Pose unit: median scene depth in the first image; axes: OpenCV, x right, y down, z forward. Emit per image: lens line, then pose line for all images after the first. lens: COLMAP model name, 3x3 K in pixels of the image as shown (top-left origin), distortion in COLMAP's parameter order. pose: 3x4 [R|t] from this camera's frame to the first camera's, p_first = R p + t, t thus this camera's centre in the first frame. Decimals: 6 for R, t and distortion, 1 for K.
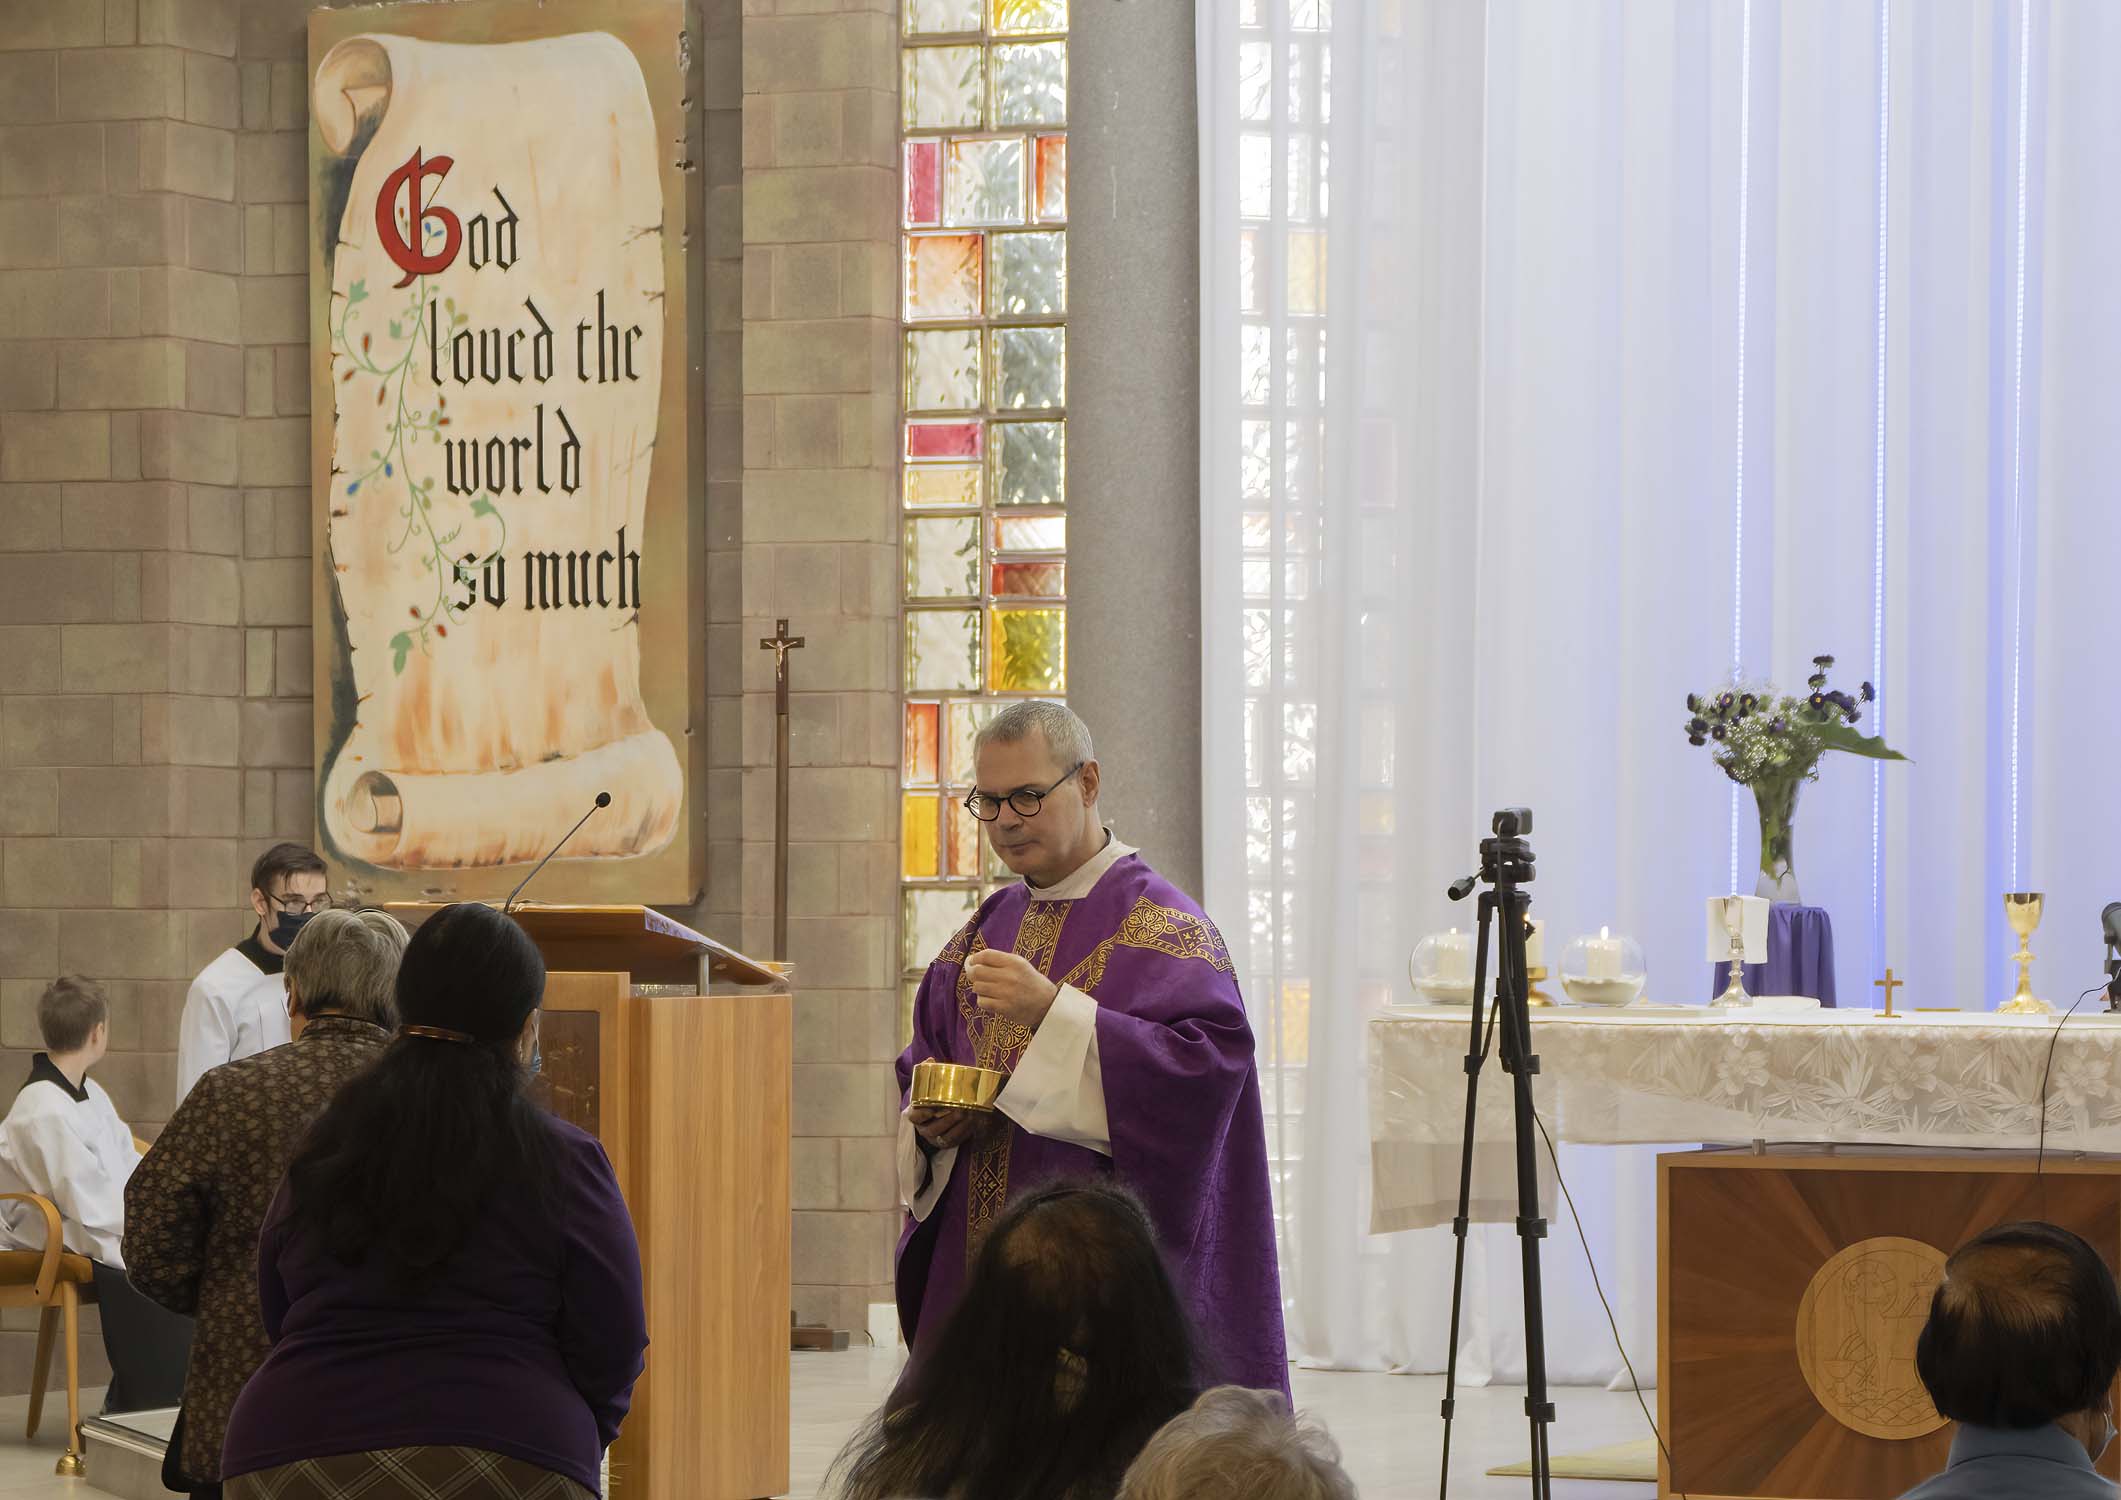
lens RADIAL K [[7700.8, 0, 1065.9], [0, 7700.8, 1071.1], [0, 0, 1]] dist [0.288878, 0.000000]
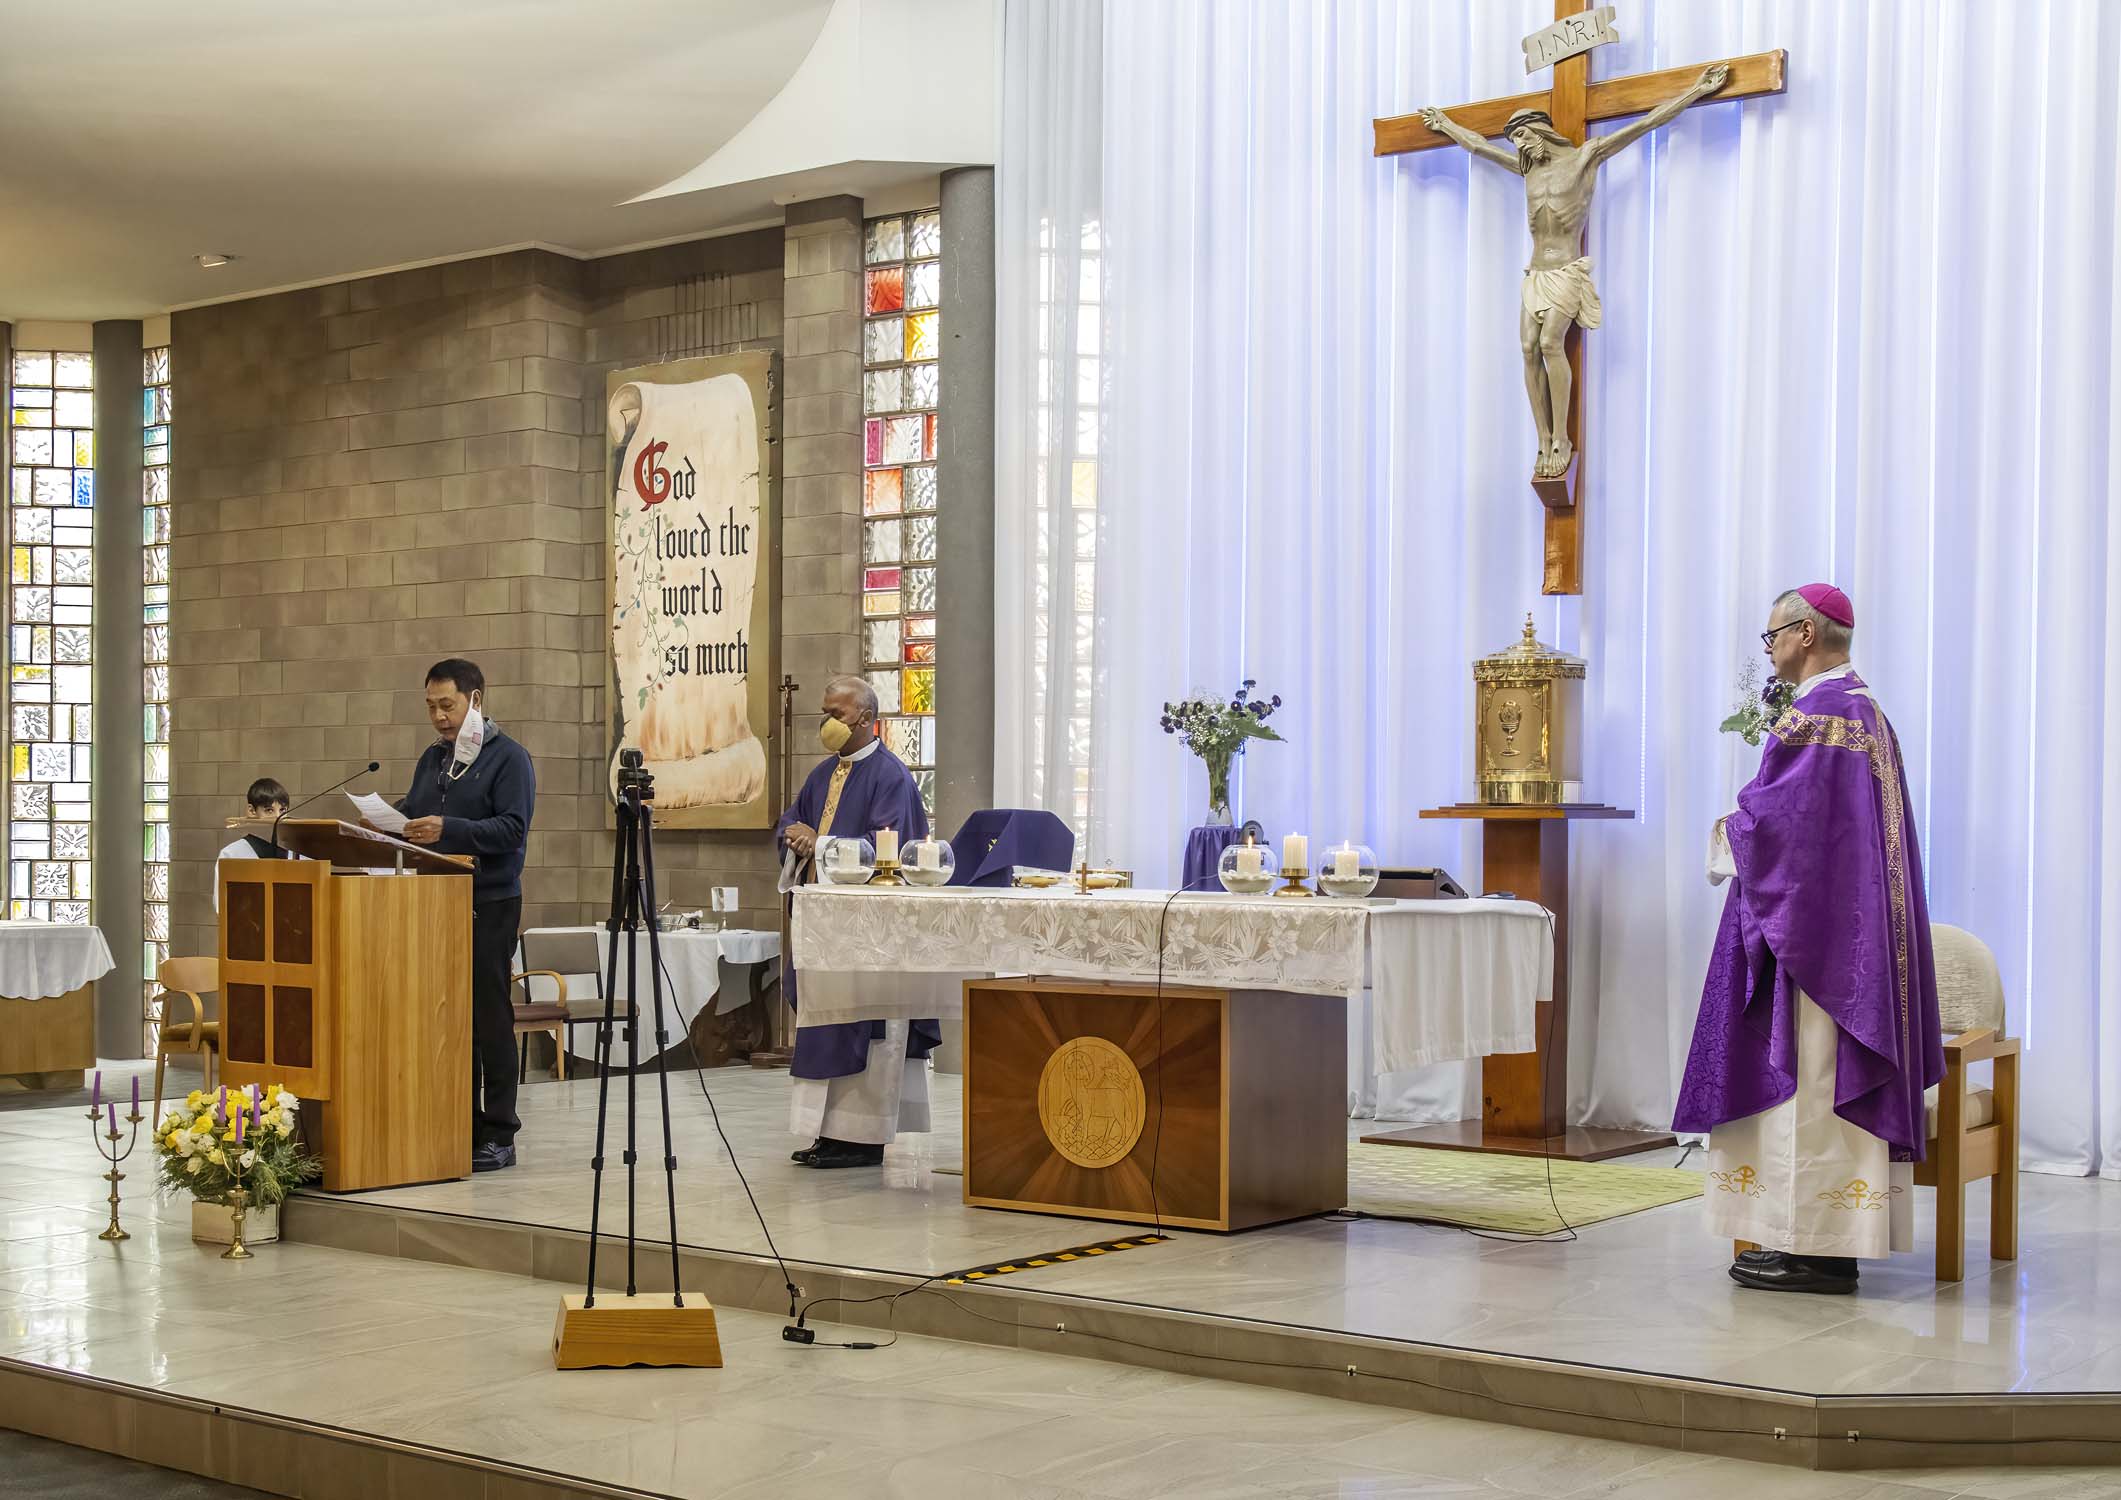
lens RADIAL K [[2922.6, 0, 881.3], [0, 2922.6, 891.7], [0, 0, 1]] dist [-0.031516, 0.000000]
pose [[0.970595, 0.007390, -0.240606, 0.154380], [-0.008546, 0.999956, -0.003763, -0.003661], [0.240568, 0.005708, 0.970616, 0.316850]]
